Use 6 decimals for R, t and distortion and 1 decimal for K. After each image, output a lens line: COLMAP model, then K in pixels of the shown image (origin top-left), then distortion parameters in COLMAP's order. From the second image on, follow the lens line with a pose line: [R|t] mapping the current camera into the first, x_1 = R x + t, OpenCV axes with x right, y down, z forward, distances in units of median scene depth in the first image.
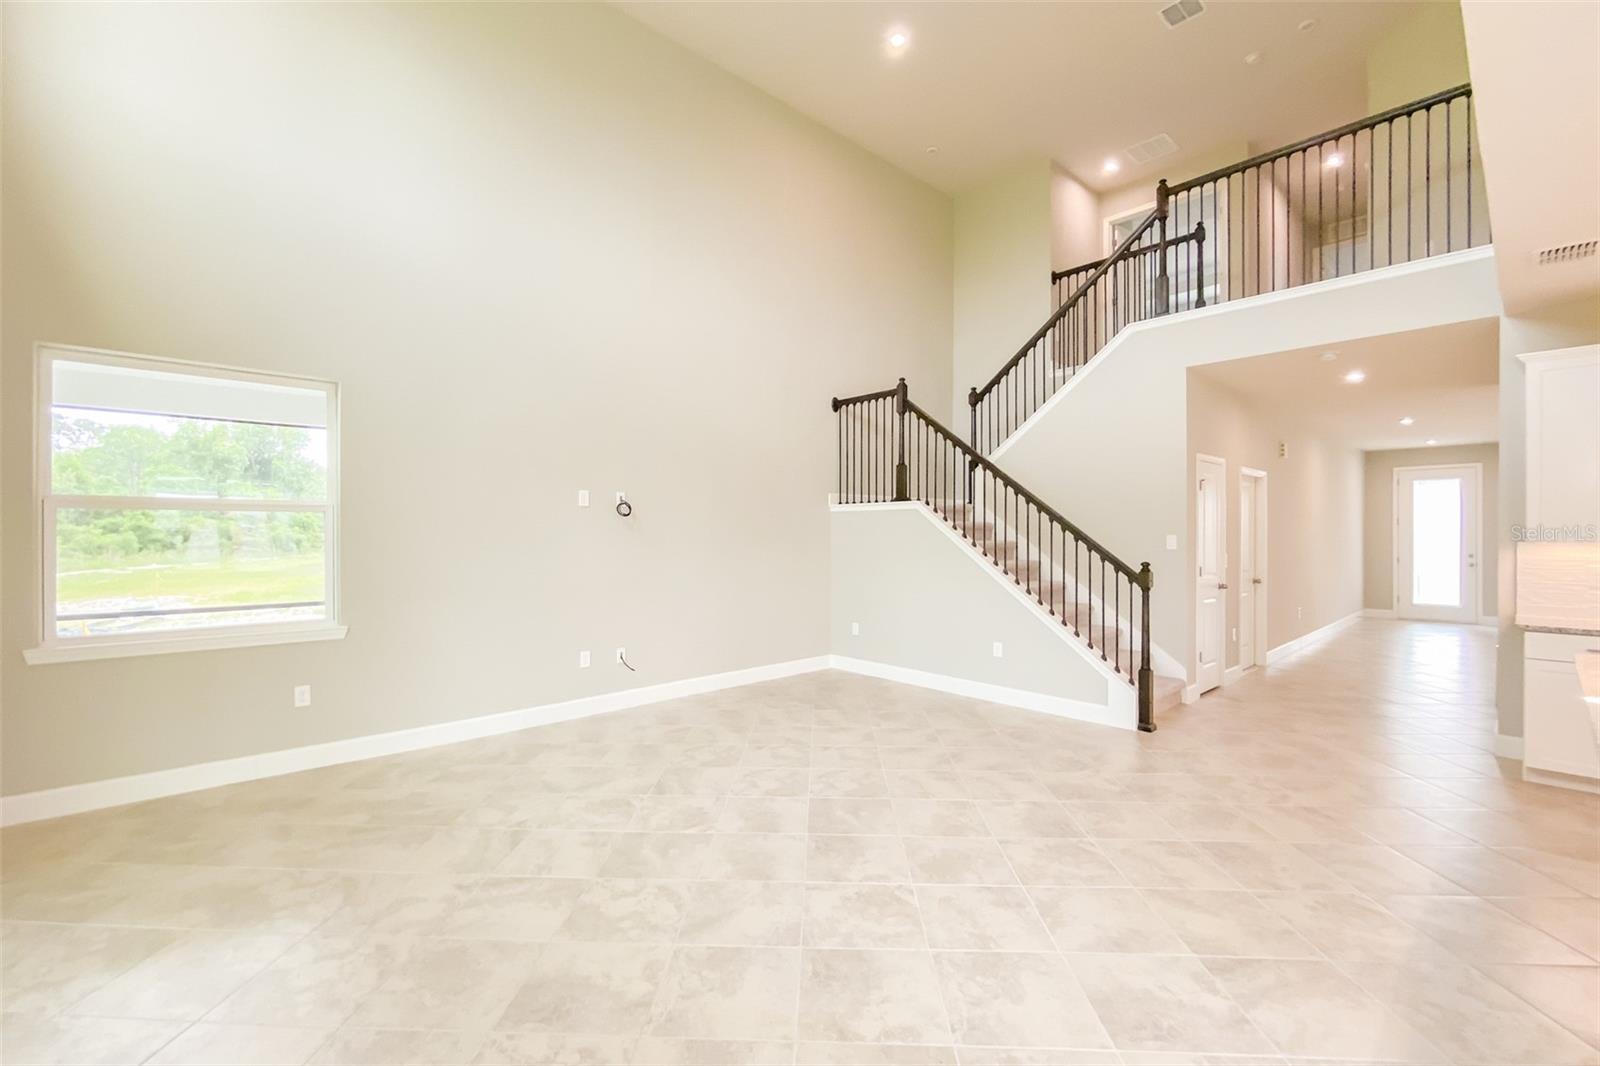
lens RADIAL K [[675.3, 0, 783.4], [0, 675.3, 537.3], [0, 0, 1]] dist [0.001013, -0.000329]
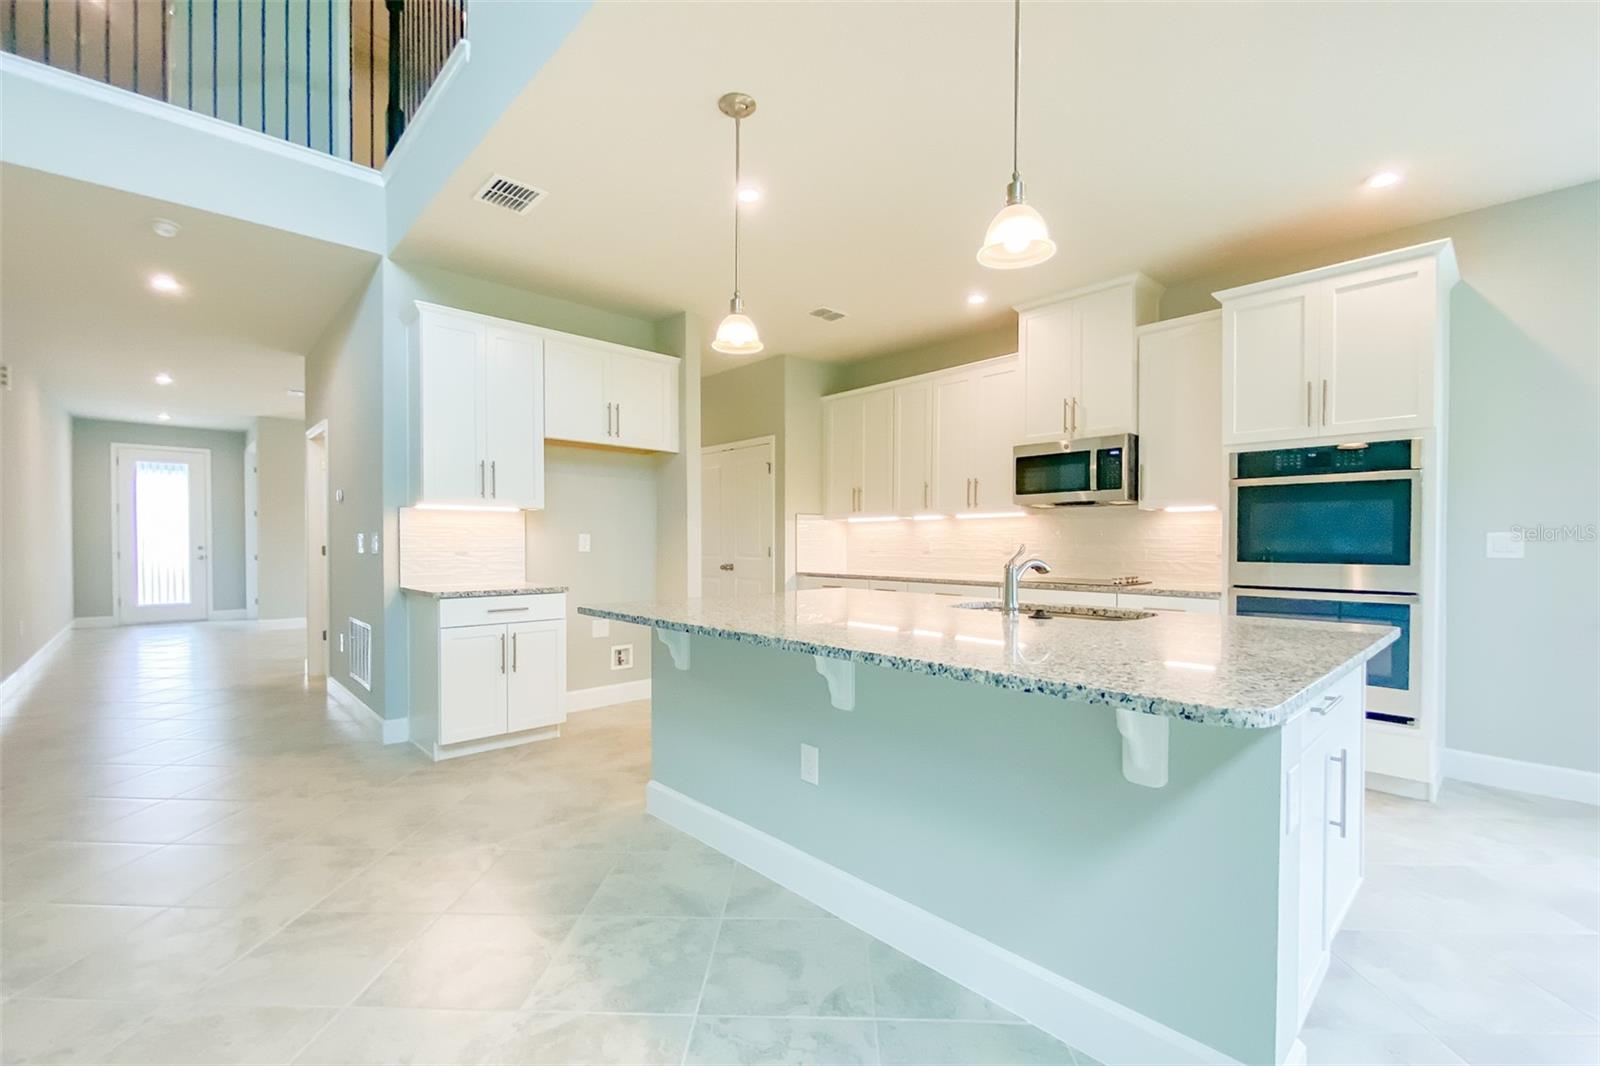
lens RADIAL K [[685.3, 0, 794.0], [0, 685.3, 549.7], [0, 0, 1]] dist [-0.001289, -0.000151]
pose [[-0.019200, -0.009792, 0.999768, 0.137617], [0.004326, 0.999942, 0.009877, 0.057248], [-0.999806, 0.004515, -0.019156, 0.475983]]
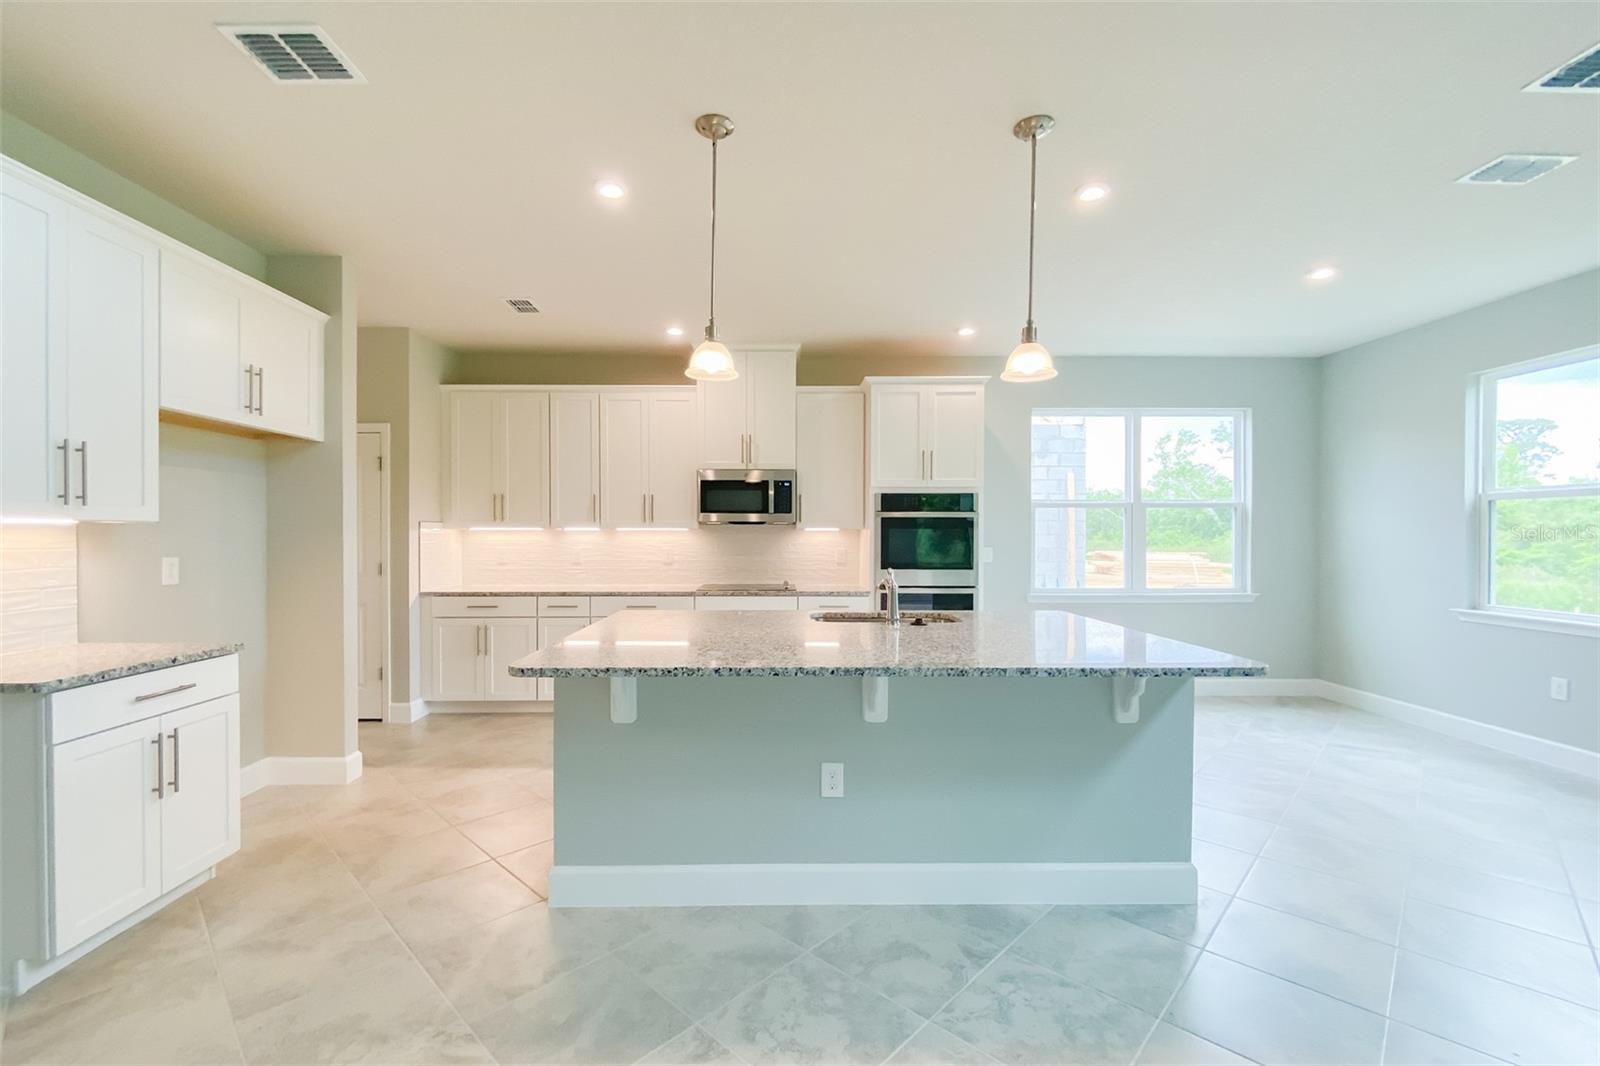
lens RADIAL K [[675.3, 0, 783.4], [0, 675.3, 537.3], [0, 0, 1]] dist [0.001013, -0.000329]
pose [[-0.747711, 0.000308, 0.664024, 0.313553], [0.004367, 0.999981, 0.004453, 0.020337], [-0.664010, 0.006229, -0.747698, 0.902585]]
